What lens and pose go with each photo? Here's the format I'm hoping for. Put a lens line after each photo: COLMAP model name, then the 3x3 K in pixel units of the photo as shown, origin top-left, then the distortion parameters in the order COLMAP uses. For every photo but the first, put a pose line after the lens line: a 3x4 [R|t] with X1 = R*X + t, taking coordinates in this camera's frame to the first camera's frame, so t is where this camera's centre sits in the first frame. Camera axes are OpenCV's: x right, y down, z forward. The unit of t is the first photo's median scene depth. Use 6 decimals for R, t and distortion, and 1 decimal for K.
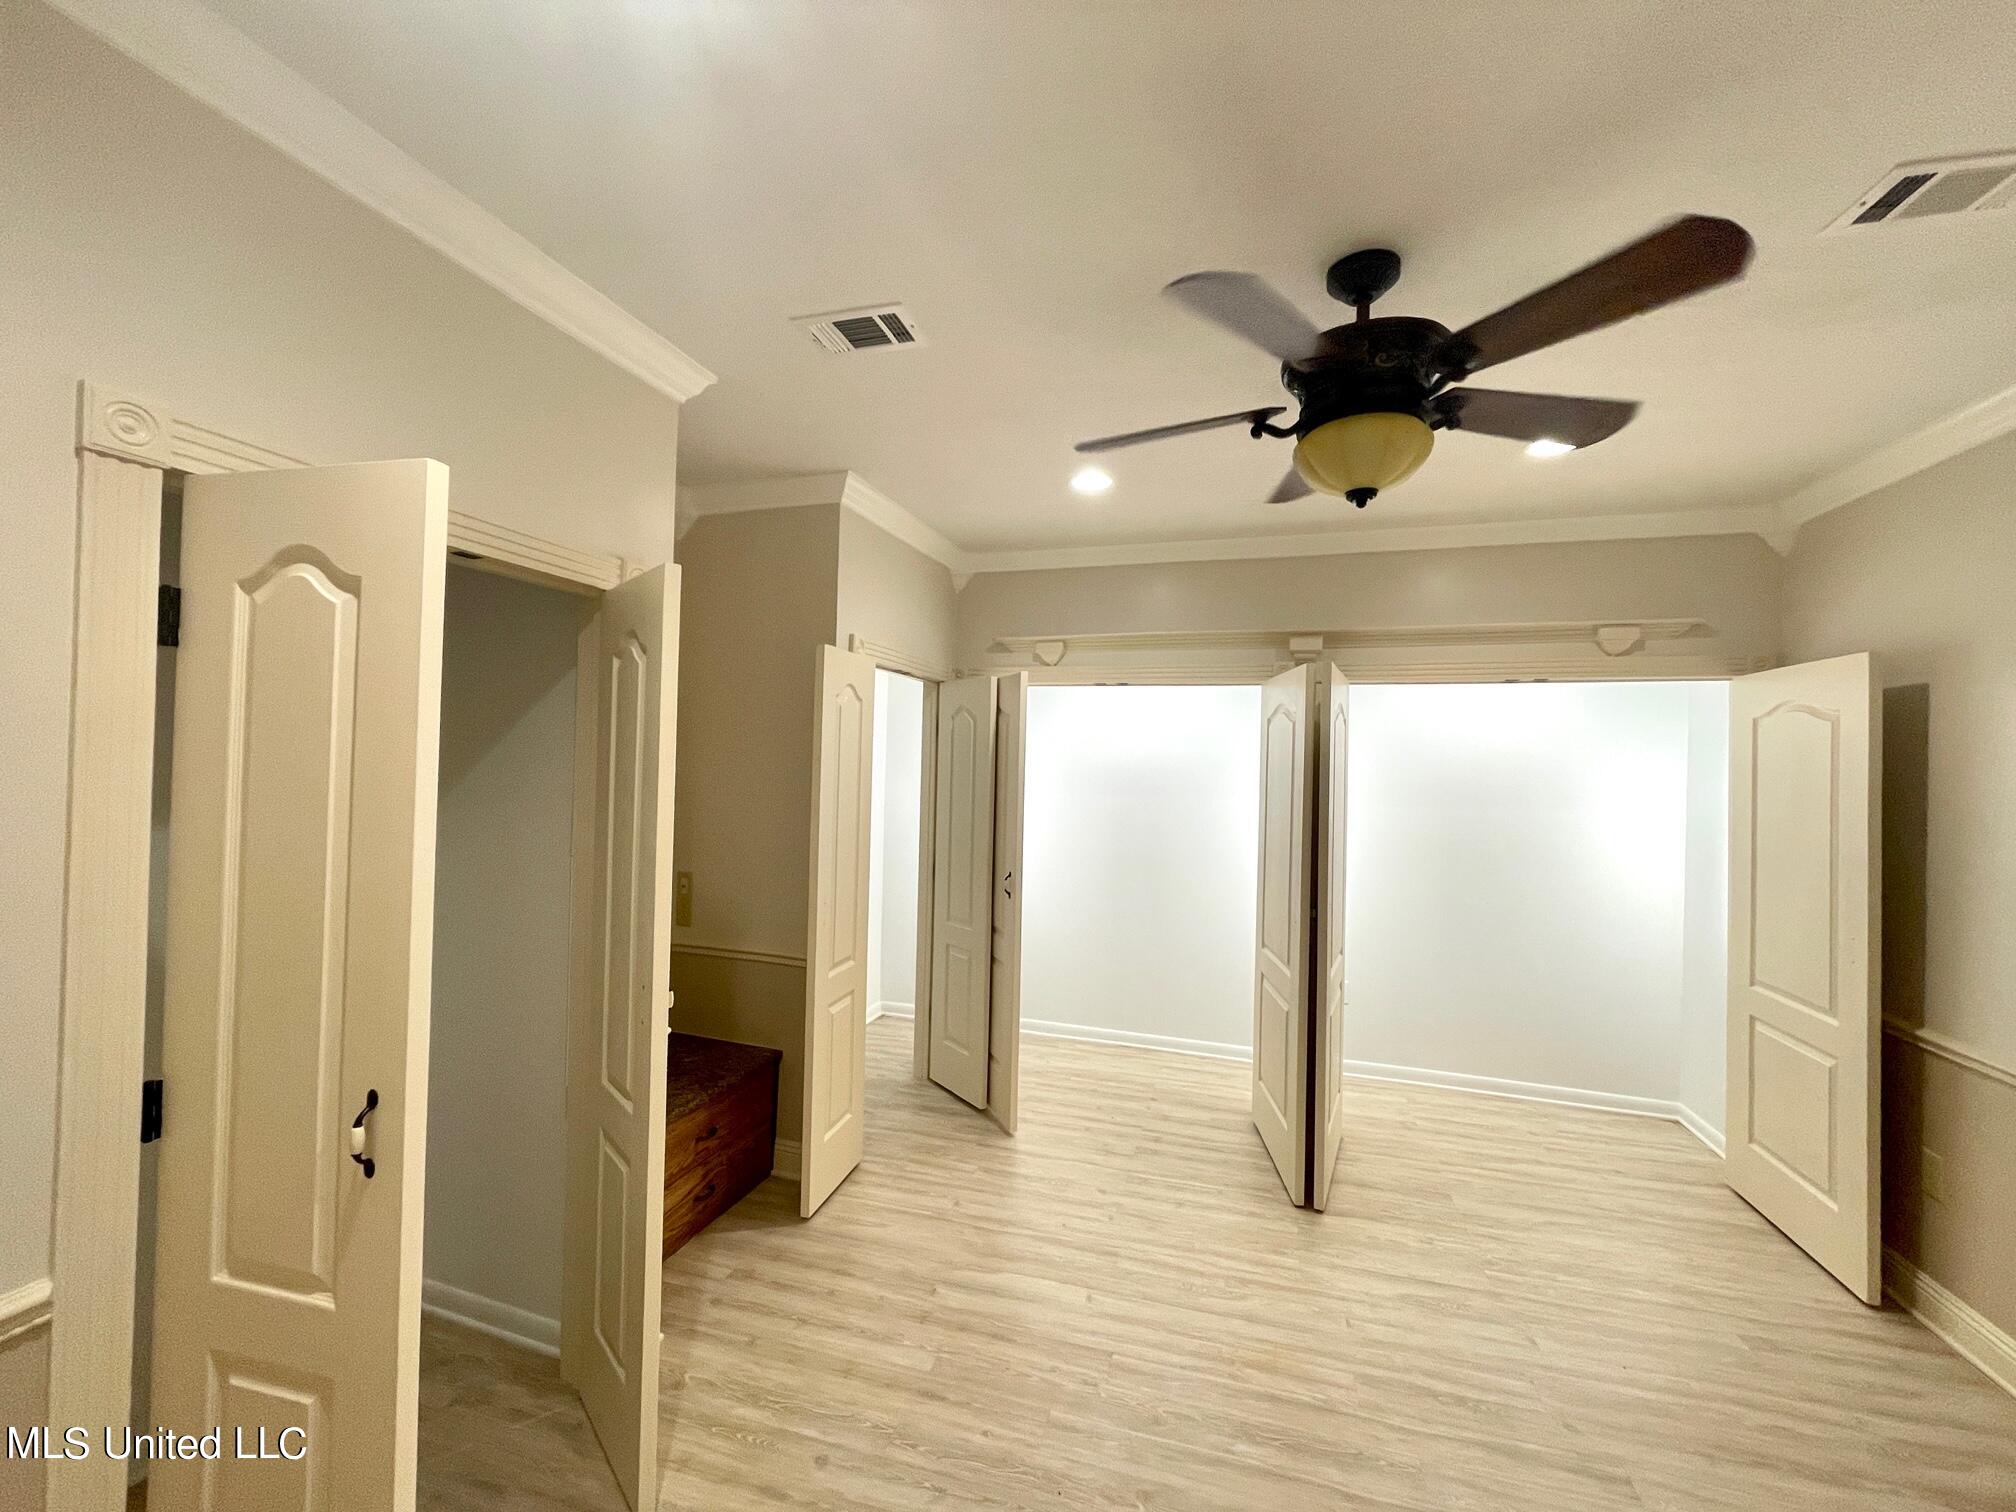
lens RADIAL K [[807.0, 0, 1014.1], [0, 807.0, 754.8], [0, 0, 1]] dist [-0.007374, 0.000483]
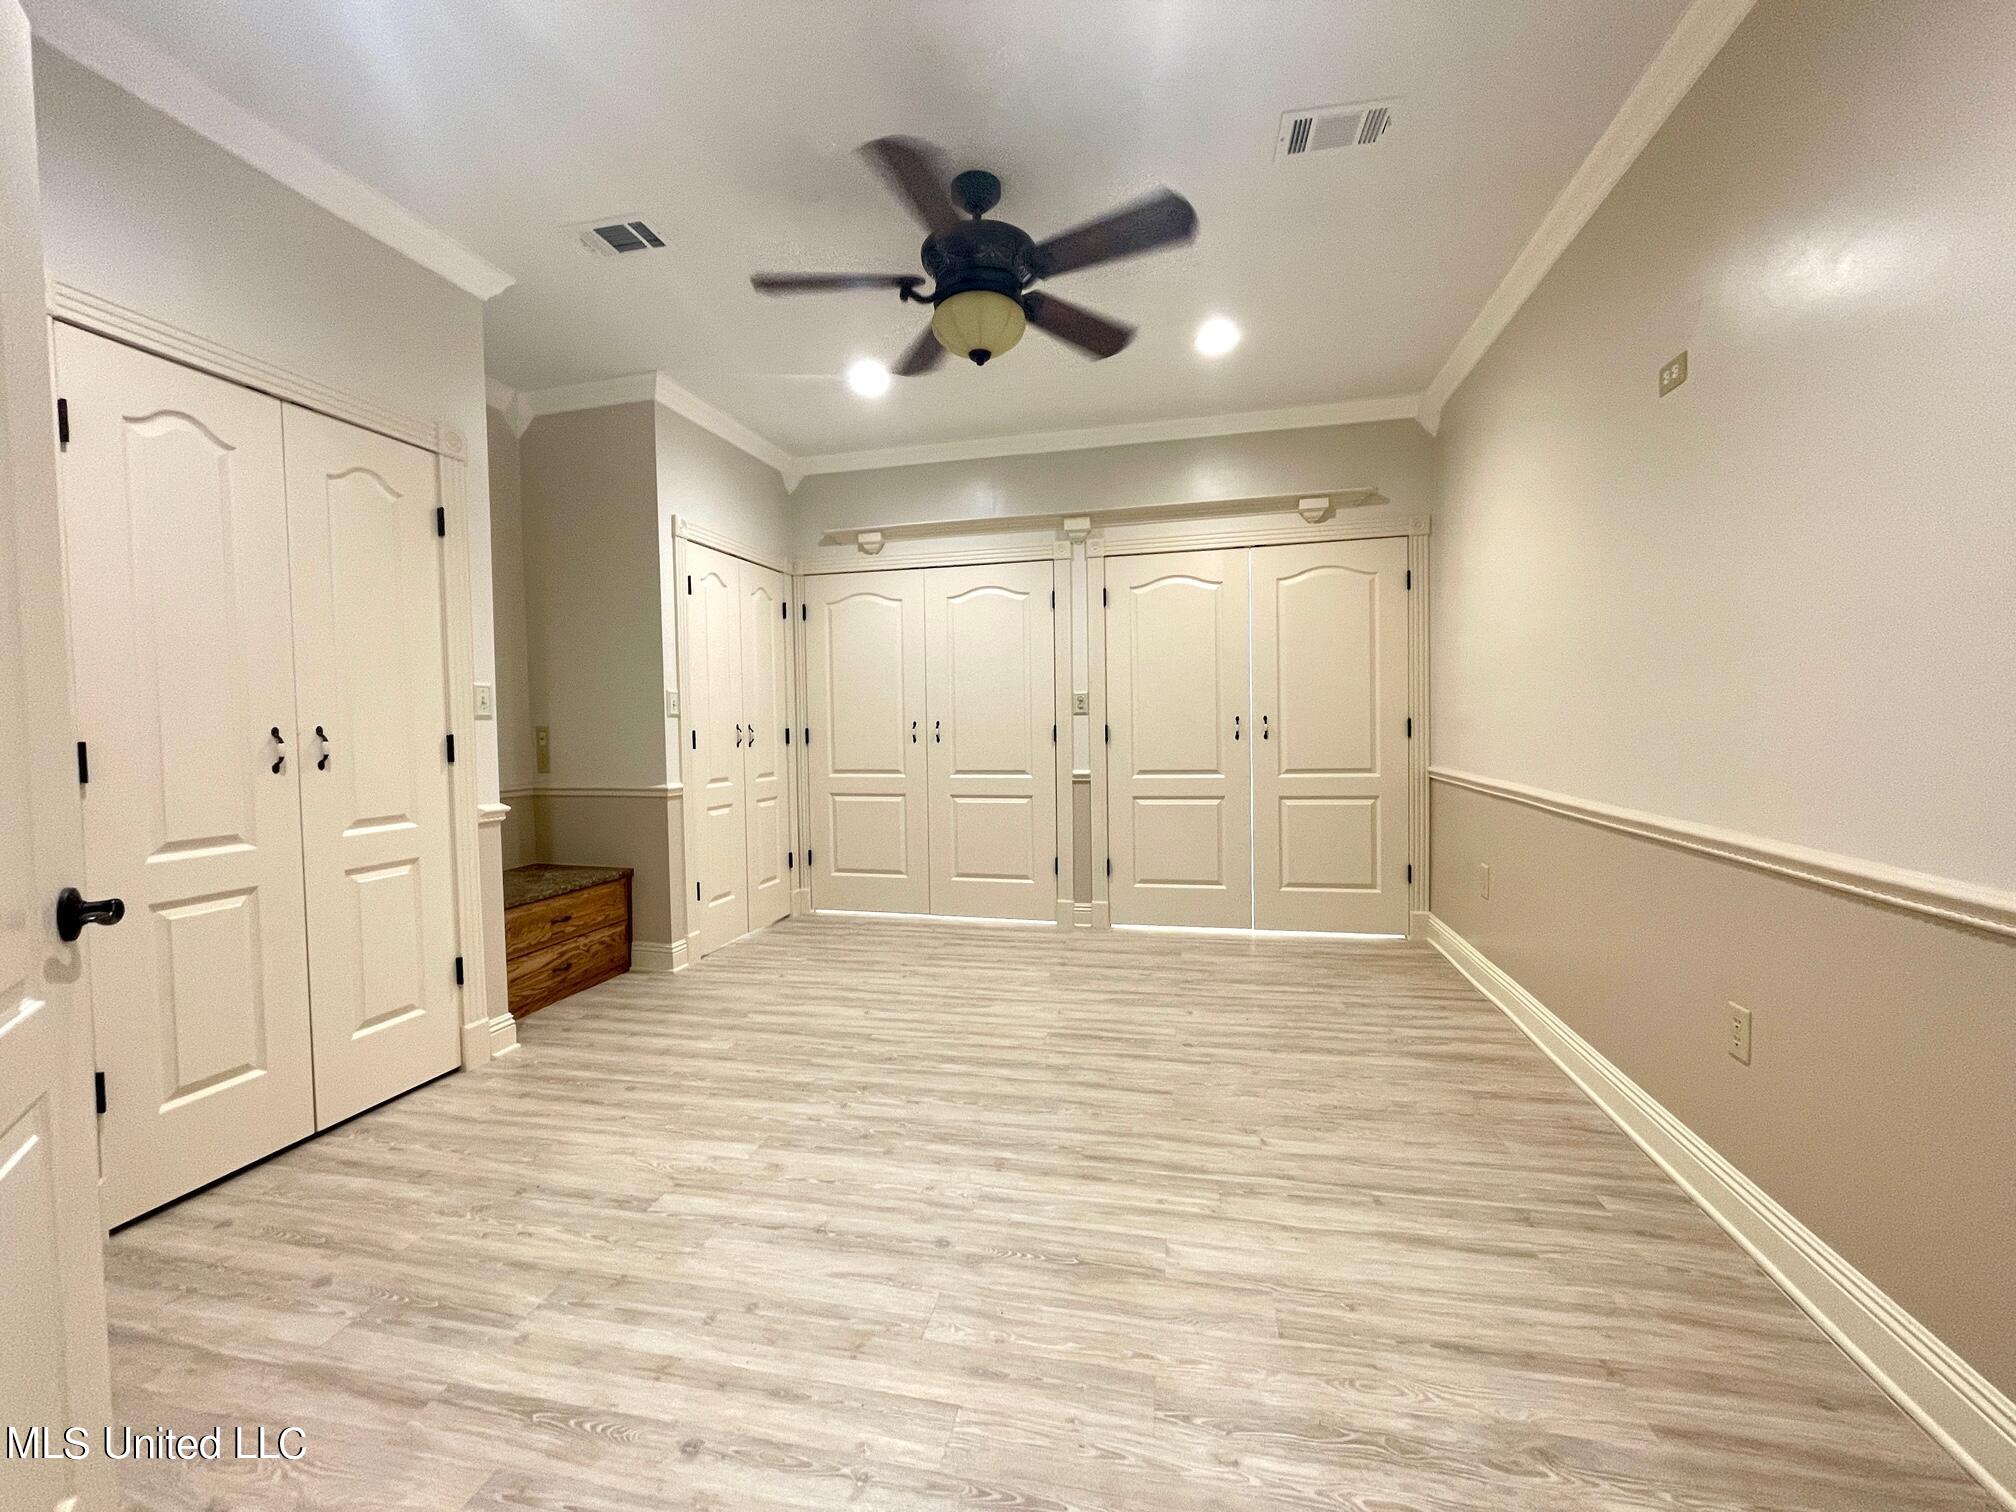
lens RADIAL K [[807.0, 0, 1016.3], [0, 807.0, 756.6], [0, 0, 1]] dist [-0.007374, 0.000483]
pose [[0.996502, -0.040684, 0.073001, 0.250916], [0.036714, 0.997816, 0.054920, 0.198251], [-0.075075, -0.052047, 0.995819, -0.284371]]
